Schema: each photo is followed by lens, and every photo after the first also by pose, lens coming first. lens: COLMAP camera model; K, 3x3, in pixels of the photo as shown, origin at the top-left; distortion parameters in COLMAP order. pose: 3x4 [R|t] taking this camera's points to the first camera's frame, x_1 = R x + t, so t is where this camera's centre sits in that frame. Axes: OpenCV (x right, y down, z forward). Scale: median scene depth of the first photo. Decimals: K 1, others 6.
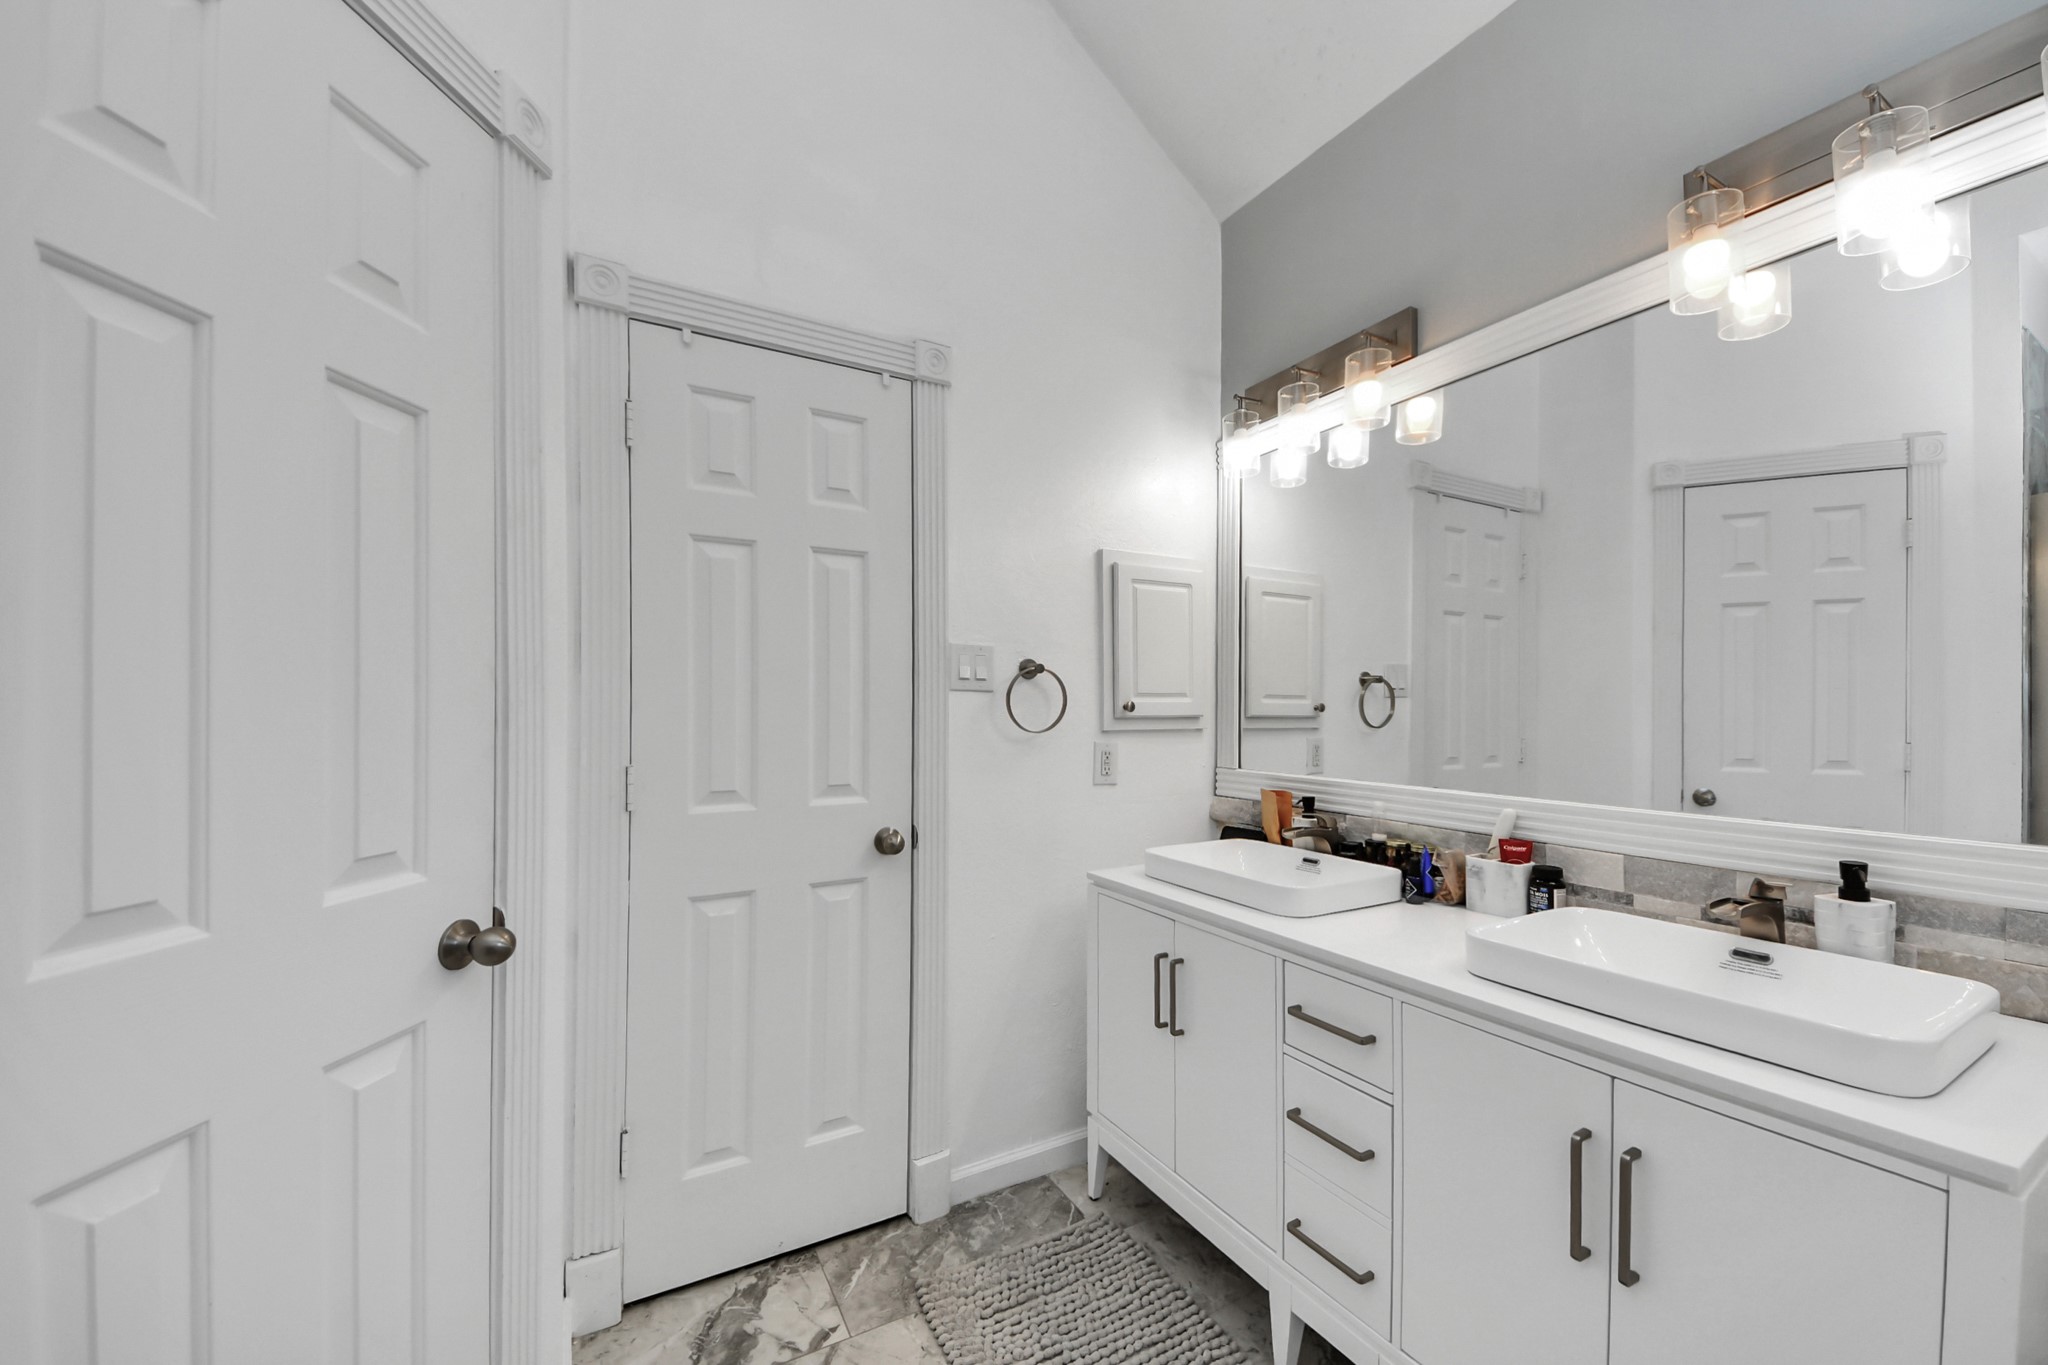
lens RADIAL K [[766.9, 0, 1028.2], [0, 766.9, 697.3], [0, 0, 1]] dist [-0.003319, -0.000537]
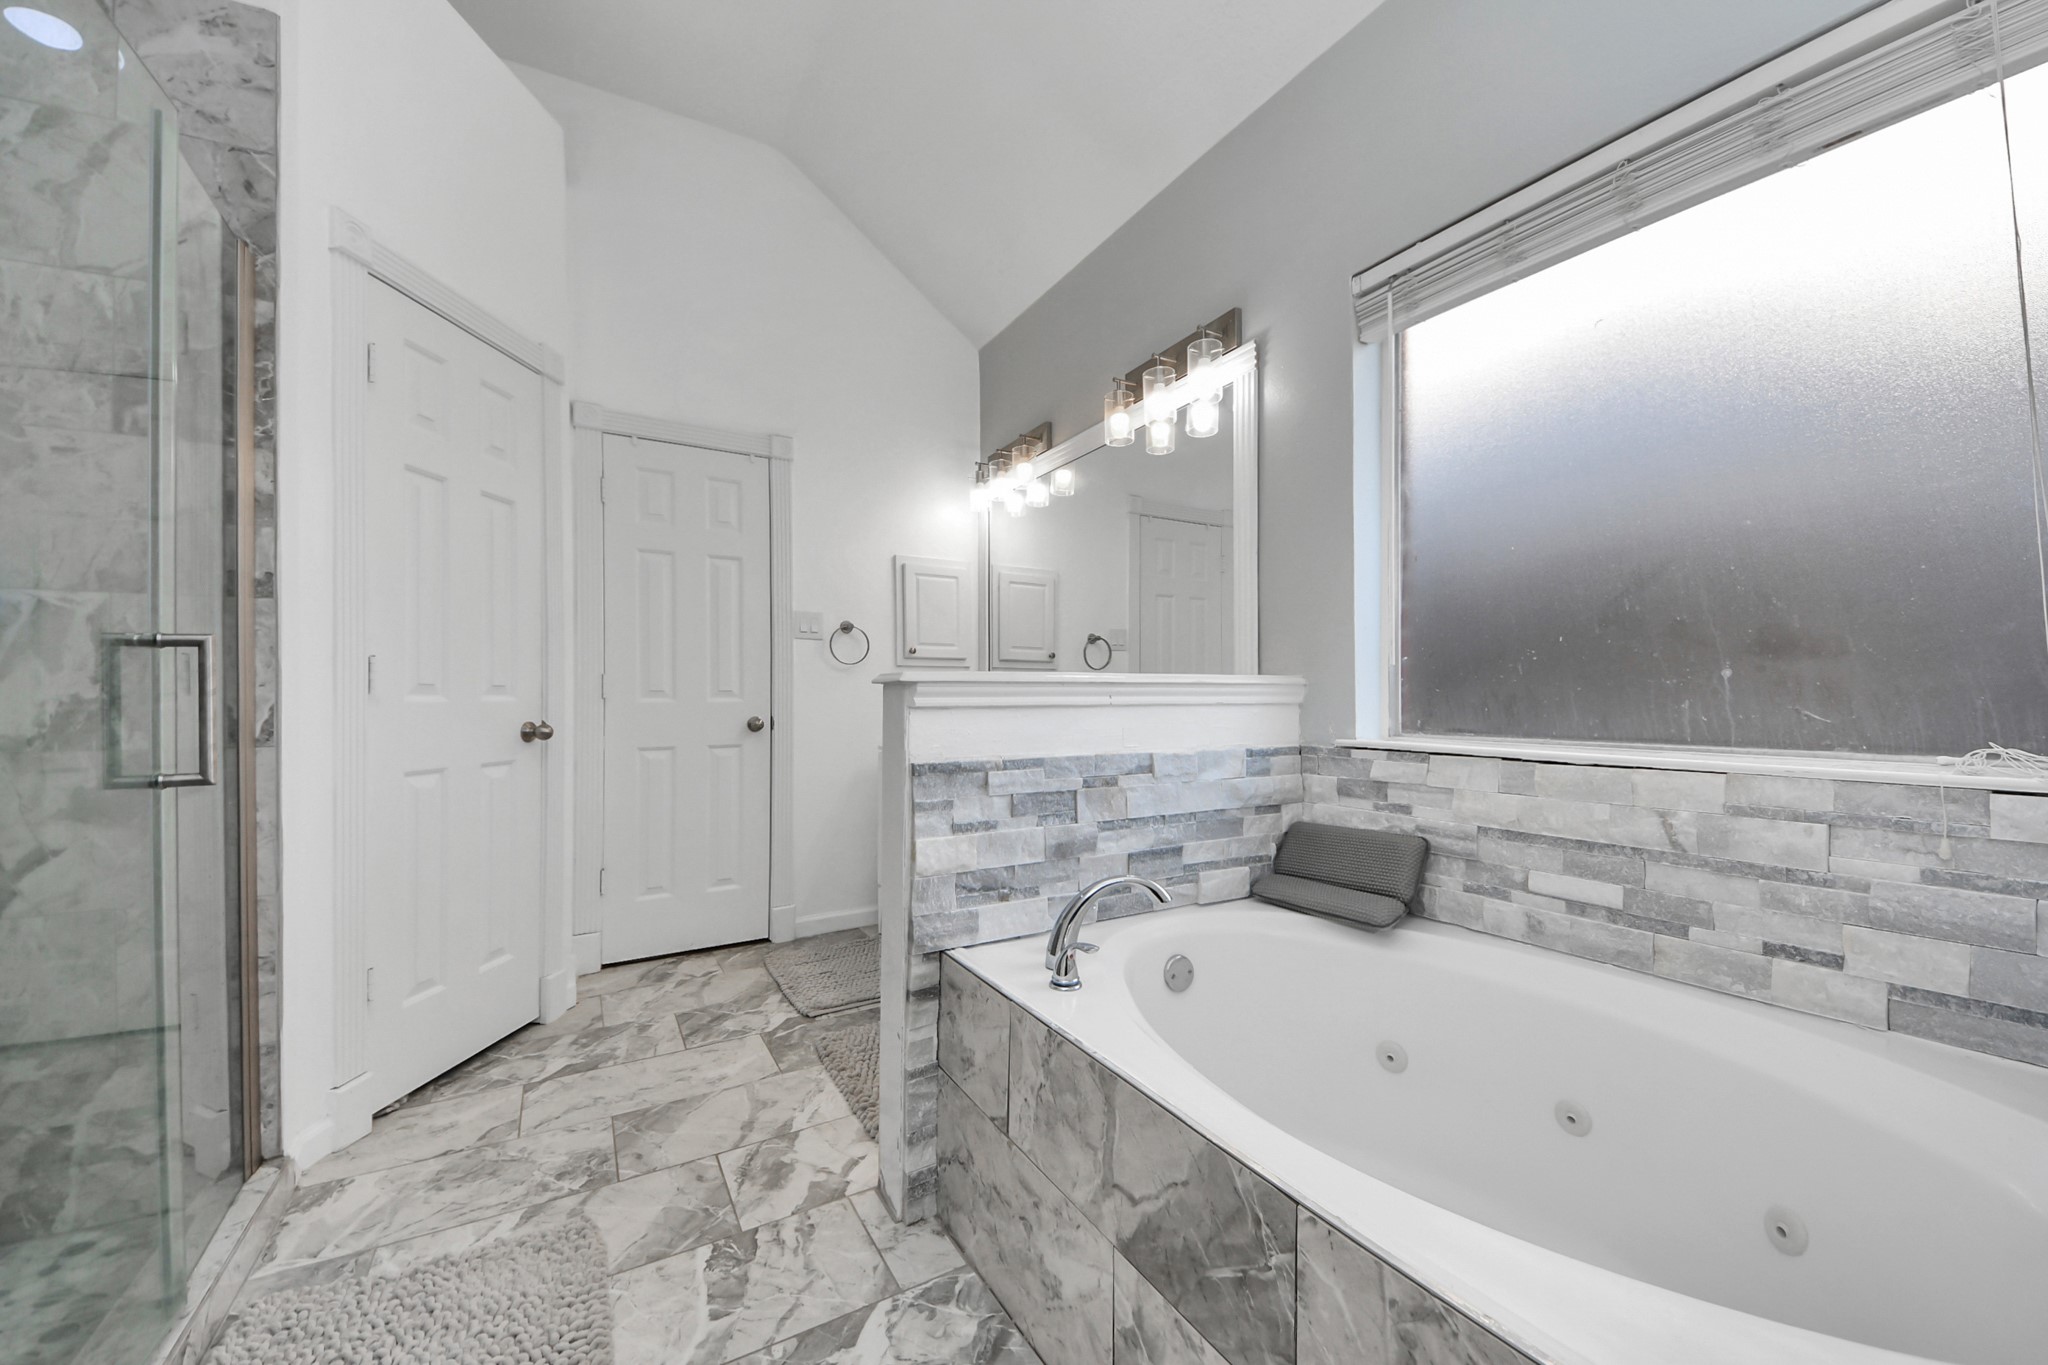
lens RADIAL K [[766.9, 0, 1033.6], [0, 766.9, 694.7], [0, 0, 1]] dist [-0.003319, -0.000537]
pose [[0.999647, -0.003435, 0.026352, 0.397651], [0.003313, 0.999984, 0.004679, 0.113632], [-0.026368, -0.004590, 0.999642, -0.746765]]
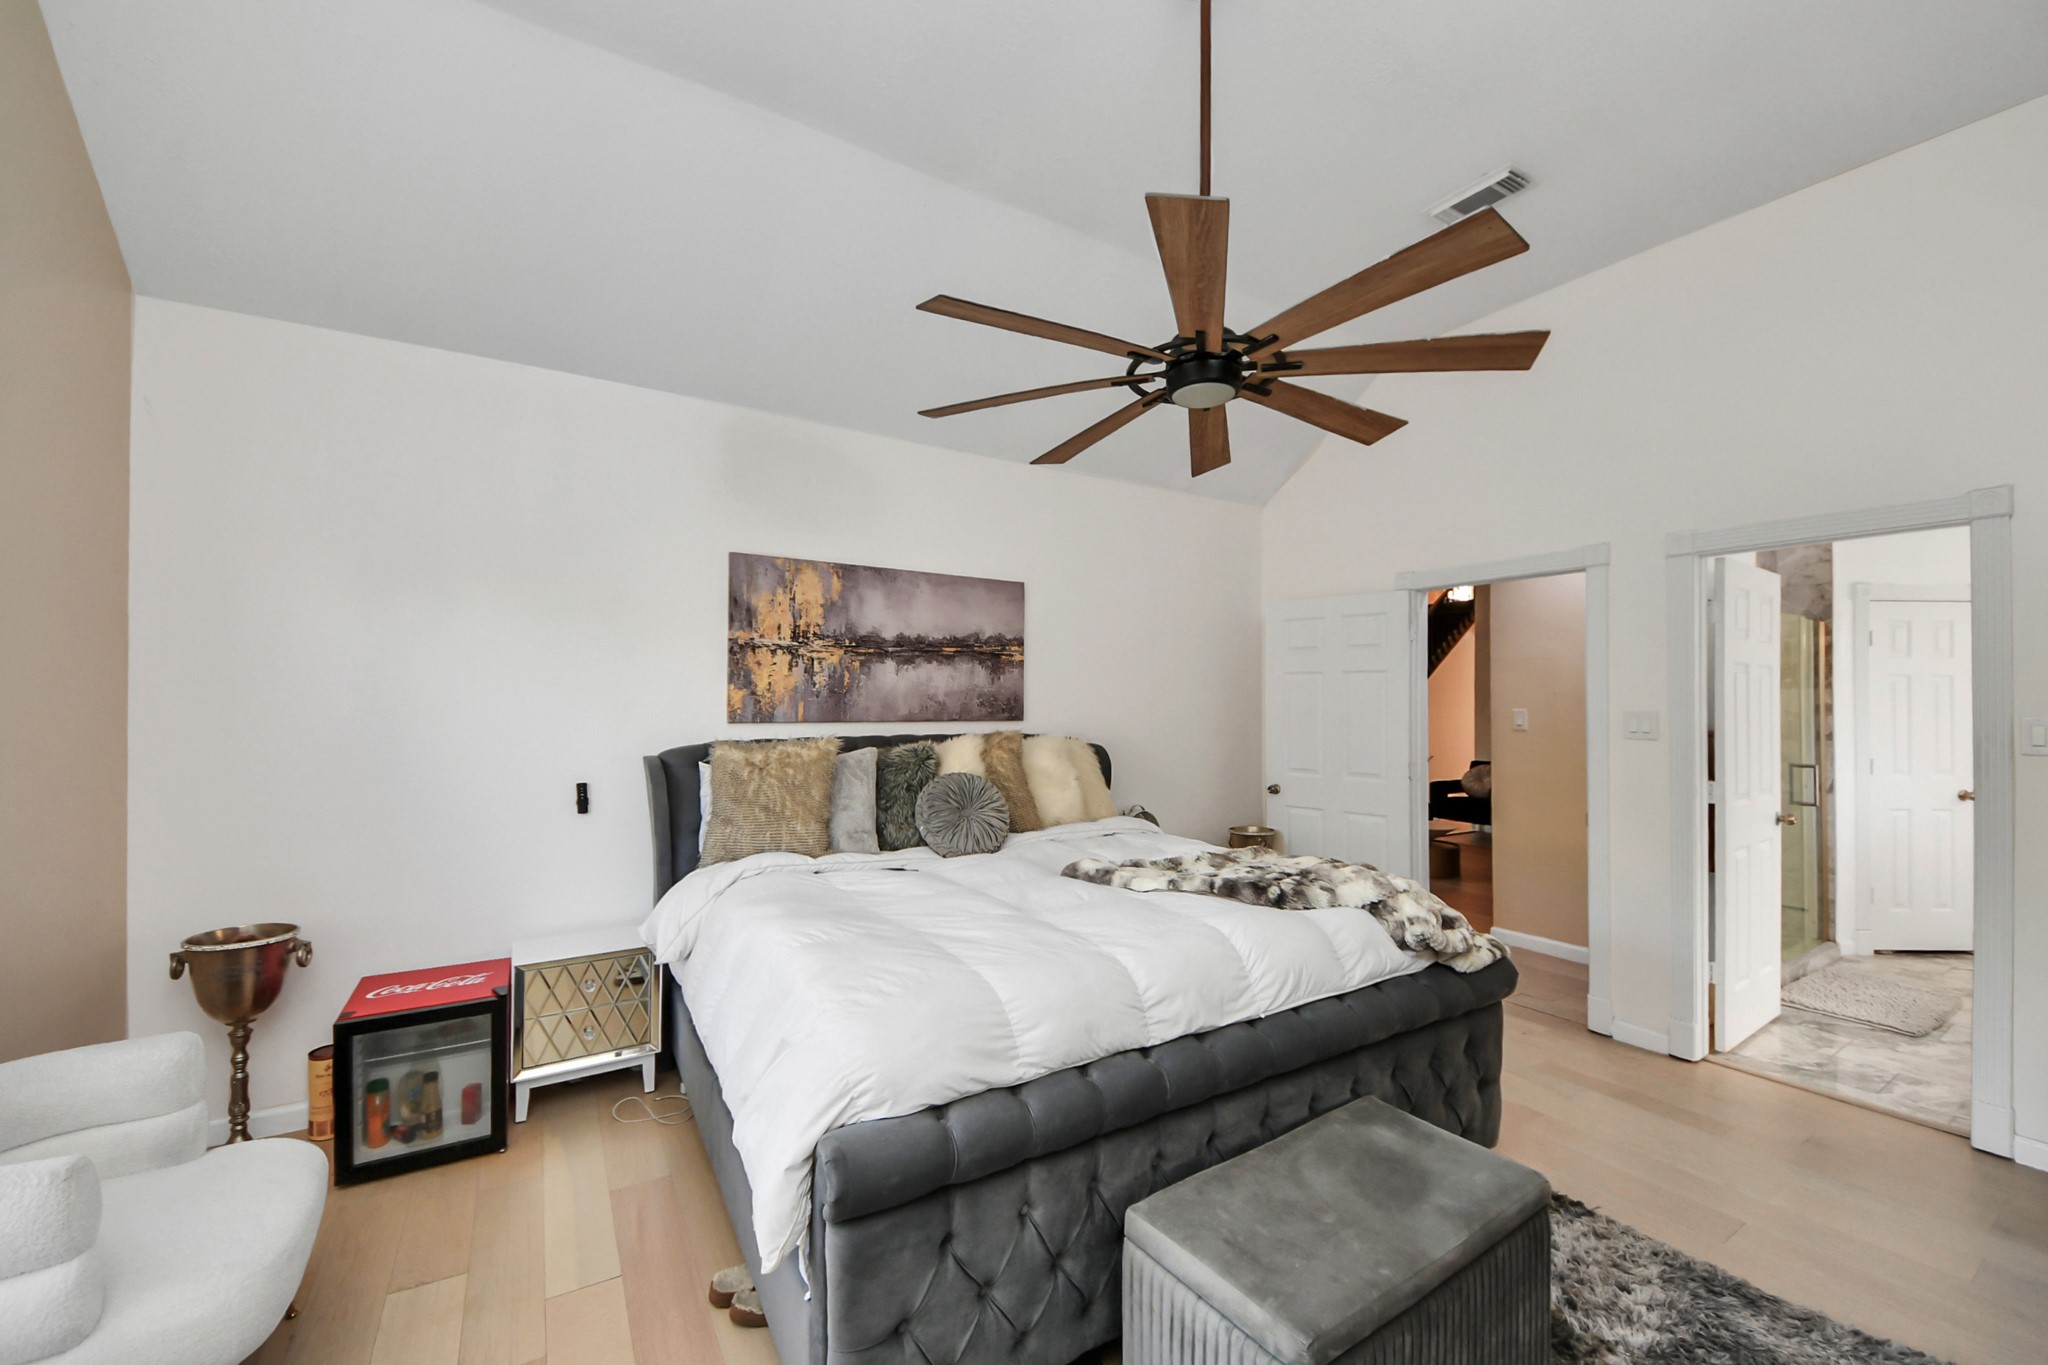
lens RADIAL K [[766.9, 0, 1043.6], [0, 766.9, 695.9], [0, 0, 1]] dist [-0.003319, -0.000537]
pose [[0.023816, -0.011137, -0.999654, 1.990273], [0.002653, 0.999935, -0.011077, -0.124232], [0.999713, -0.002389, 0.023844, -2.489827]]
